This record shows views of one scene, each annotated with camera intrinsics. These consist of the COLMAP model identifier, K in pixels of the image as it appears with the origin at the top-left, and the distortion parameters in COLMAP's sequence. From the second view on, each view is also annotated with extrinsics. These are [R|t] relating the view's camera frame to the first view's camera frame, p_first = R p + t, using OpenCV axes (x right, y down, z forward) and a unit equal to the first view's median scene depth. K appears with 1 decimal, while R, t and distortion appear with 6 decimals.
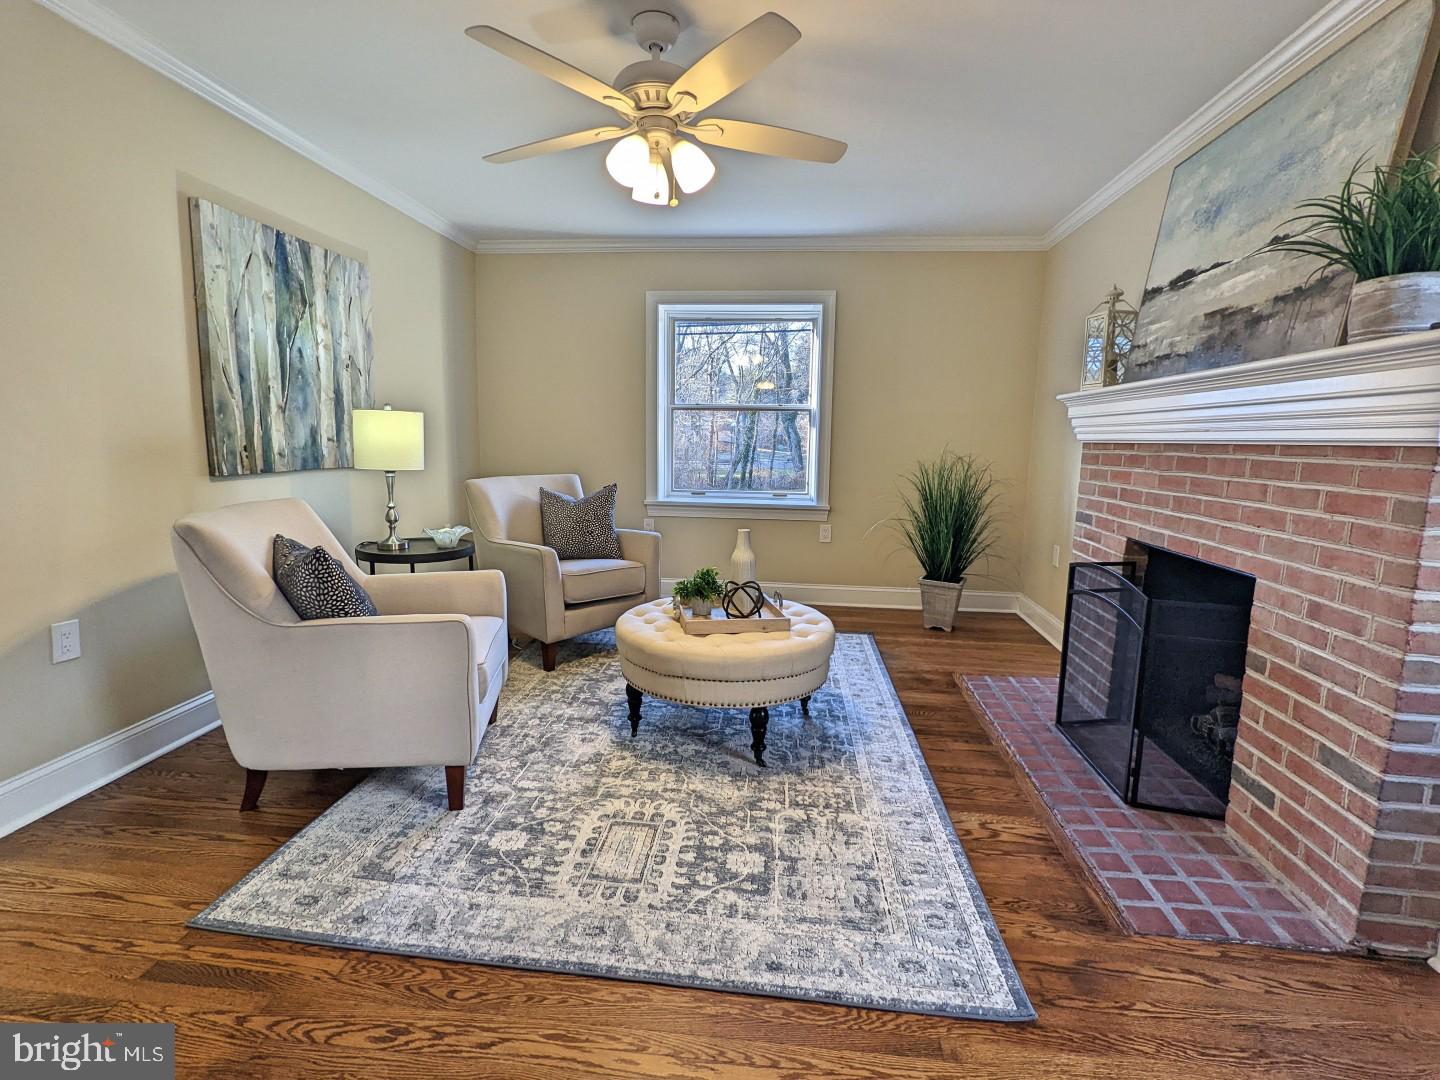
lens RADIAL K [[682.5, 0, 722.8], [0, 682.5, 532.9], [0, 0, 1]] dist [0.000136, 0.000840]
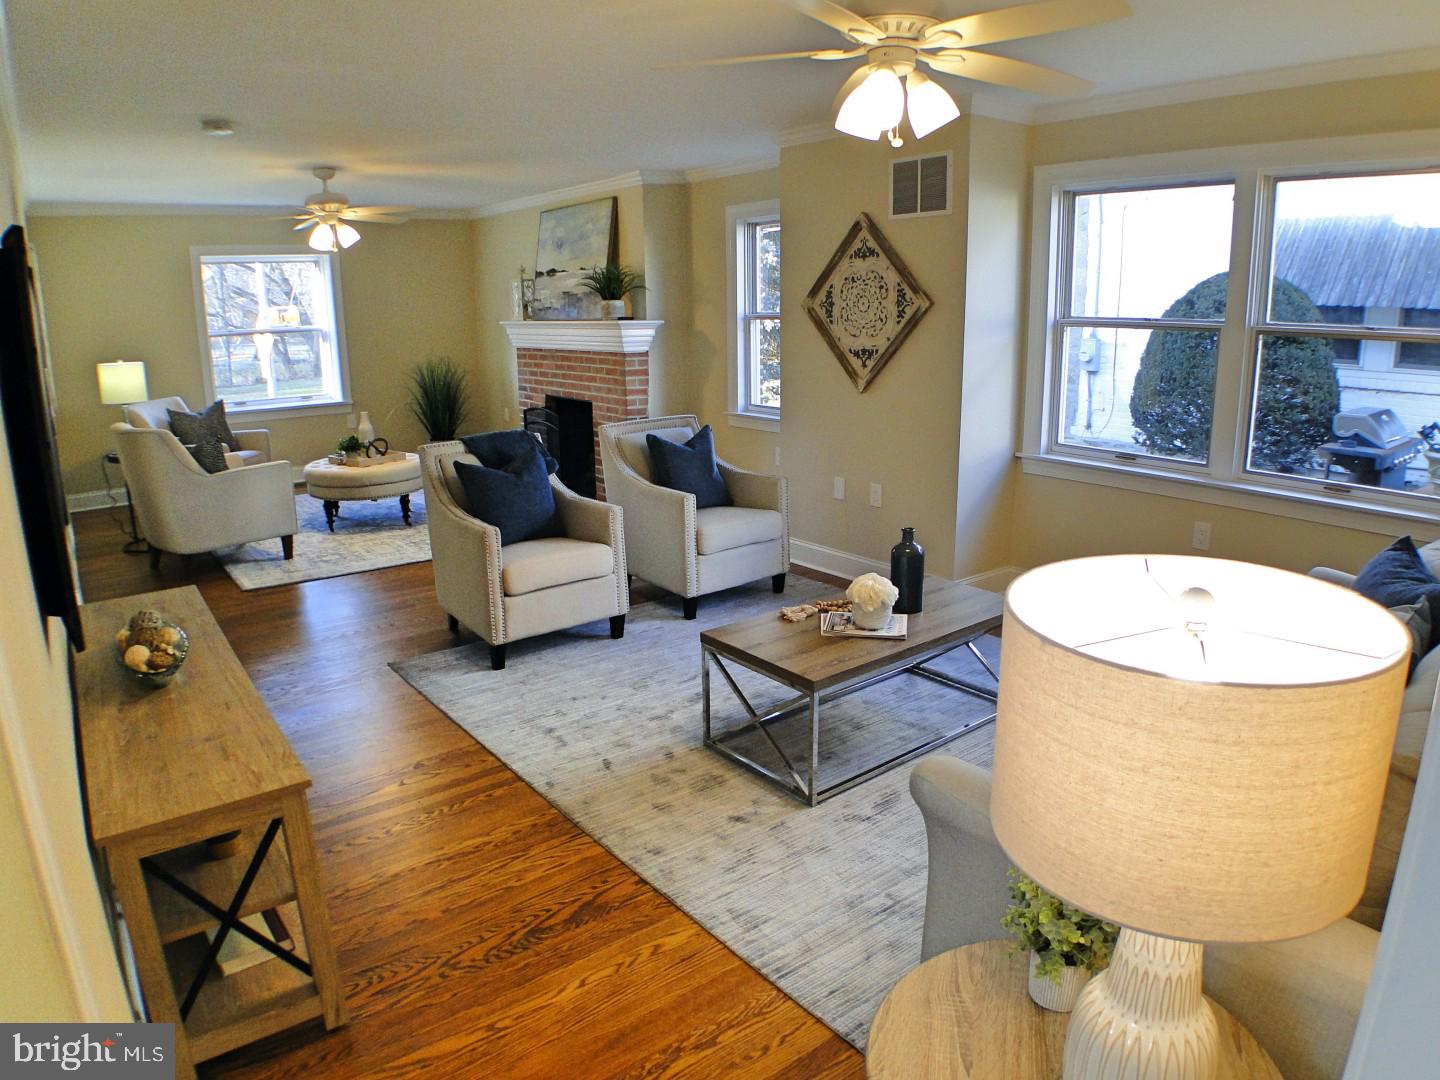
lens RADIAL K [[924.2, 0, 734.6], [0, 924.2, 538.5], [0, 0, 1]] dist [-0.133431, 0.028417]
pose [[0.717429, -0.192407, 0.669534, -1.092768], [0.117832, 0.980769, 0.155586, 0.081331], [-0.686594, -0.032729, 0.726304, -1.658053]]
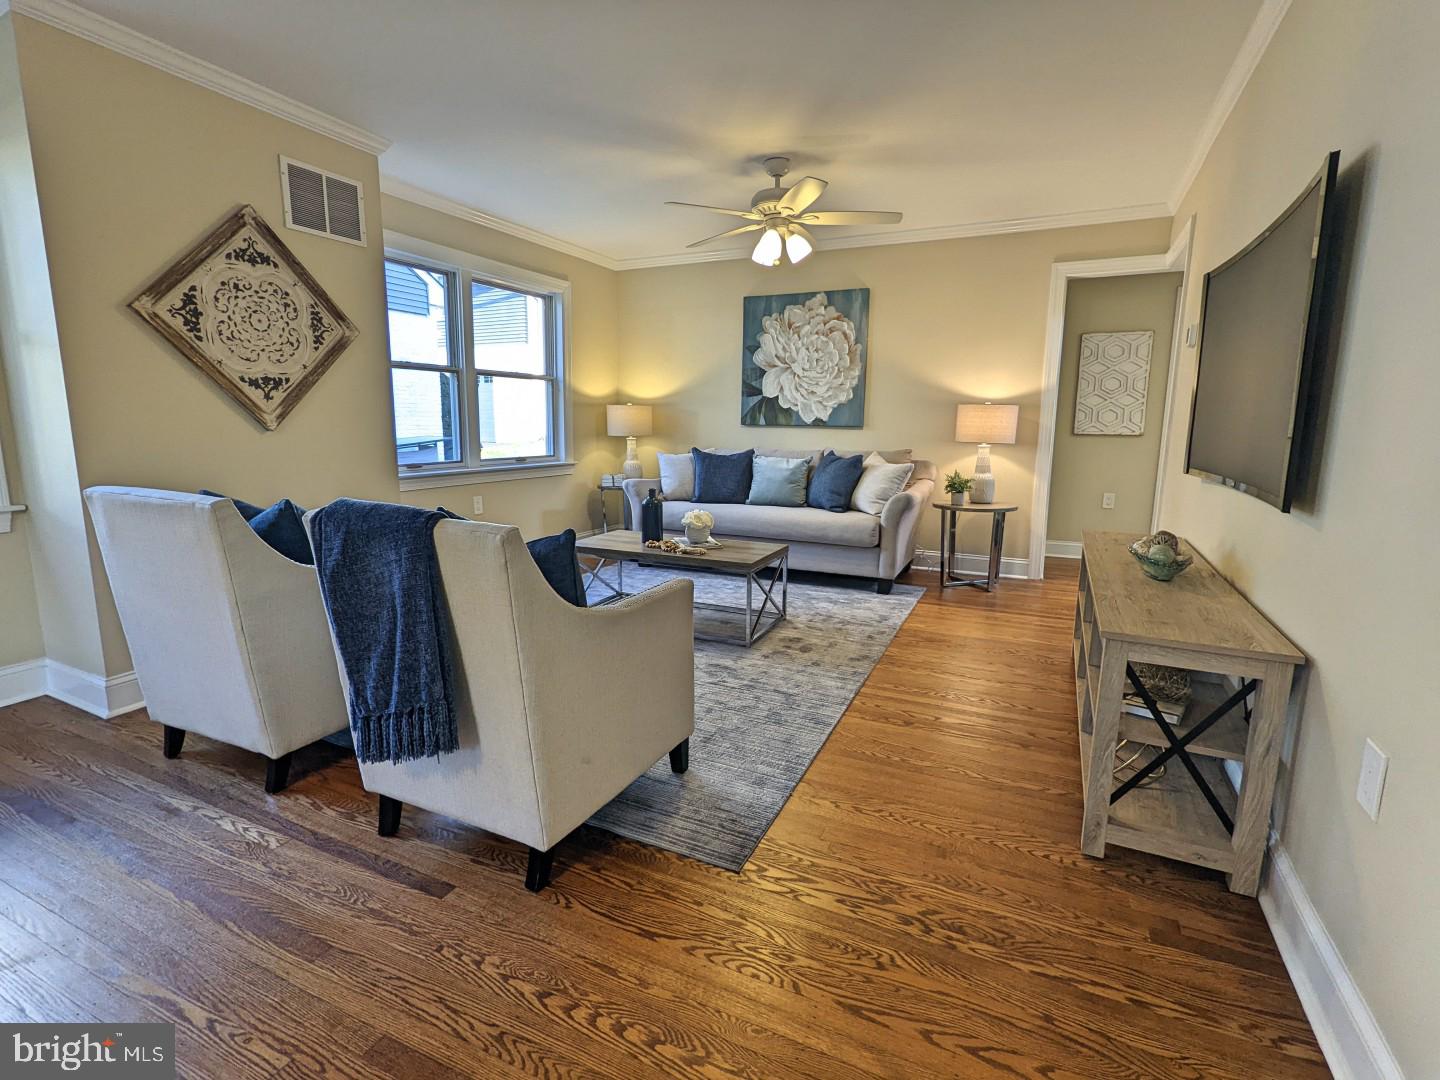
lens RADIAL K [[682.5, 0, 722.8], [0, 682.5, 532.9], [0, 0, 1]] dist [0.000136, 0.000840]
pose [[-0.941449, -0.080166, 0.327486, -0.662816], [0.022826, 0.953937, 0.299137, -0.064405], [-0.336381, 0.289098, -0.896253, 0.573222]]
